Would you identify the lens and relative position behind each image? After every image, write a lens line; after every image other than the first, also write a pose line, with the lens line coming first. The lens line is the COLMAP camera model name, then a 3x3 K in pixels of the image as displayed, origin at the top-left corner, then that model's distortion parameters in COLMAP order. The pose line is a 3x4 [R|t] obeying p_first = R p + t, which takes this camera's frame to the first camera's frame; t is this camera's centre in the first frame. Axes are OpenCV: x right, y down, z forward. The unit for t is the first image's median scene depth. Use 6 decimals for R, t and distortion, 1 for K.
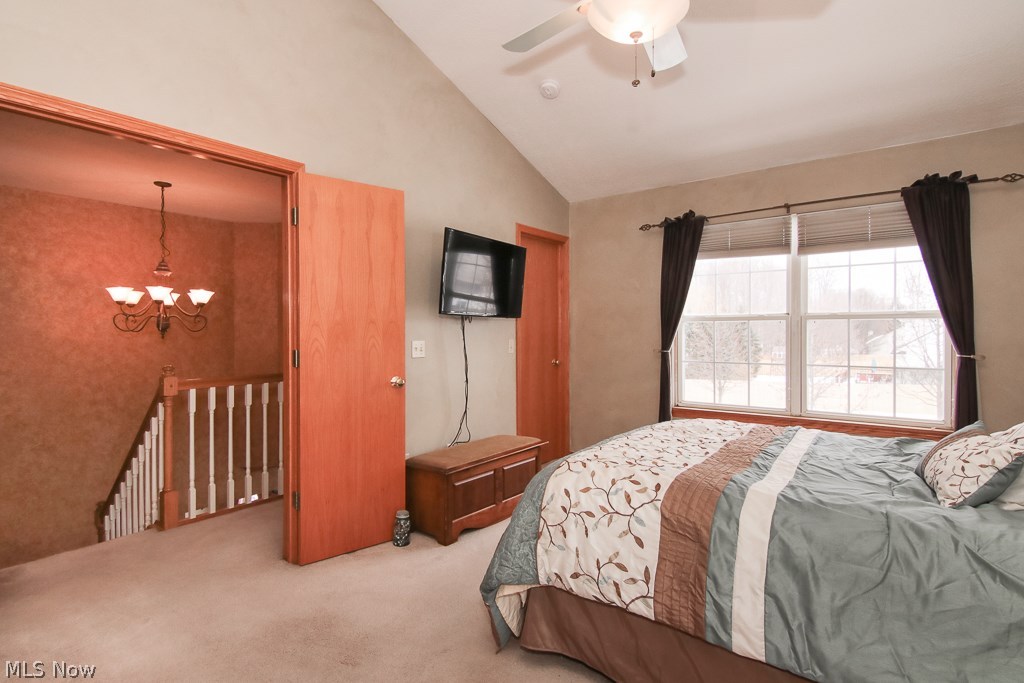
lens RADIAL K [[527.3, 0, 507.3], [0, 527.3, 339.5], [0, 0, 1]] dist [-0.004783, -0.001038]
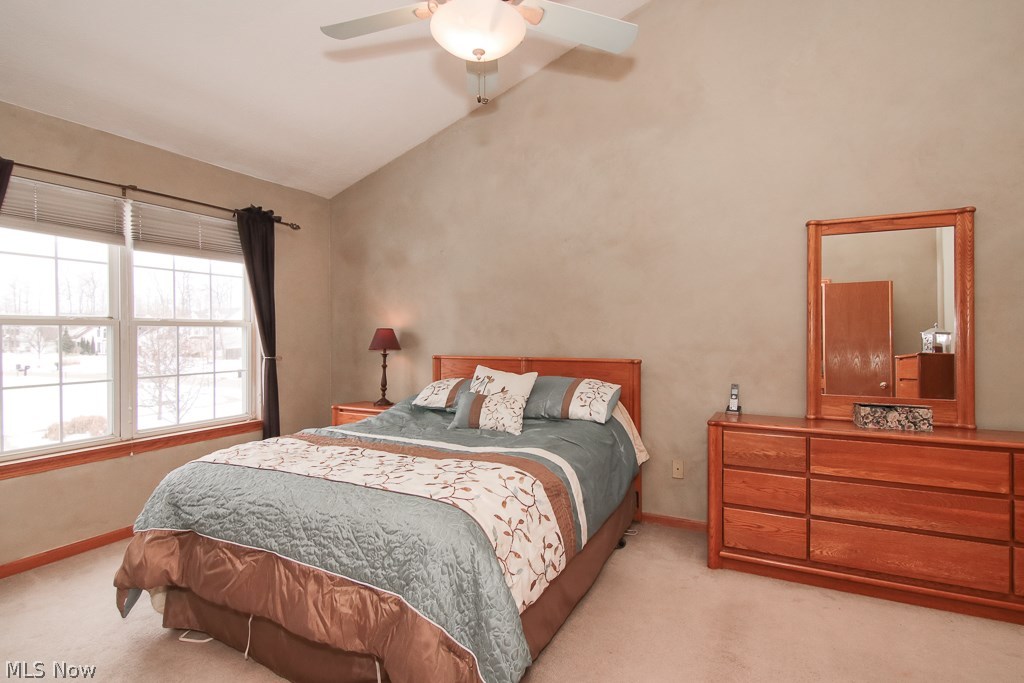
lens RADIAL K [[527.3, 0, 506.6], [0, 527.3, 335.8], [0, 0, 1]] dist [-0.004783, -0.001038]
pose [[-0.192473, -0.002359, 0.981299, -0.410437], [0.013429, 0.999897, 0.005038, -0.017233], [-0.981210, 0.014147, -0.192422, 0.594988]]
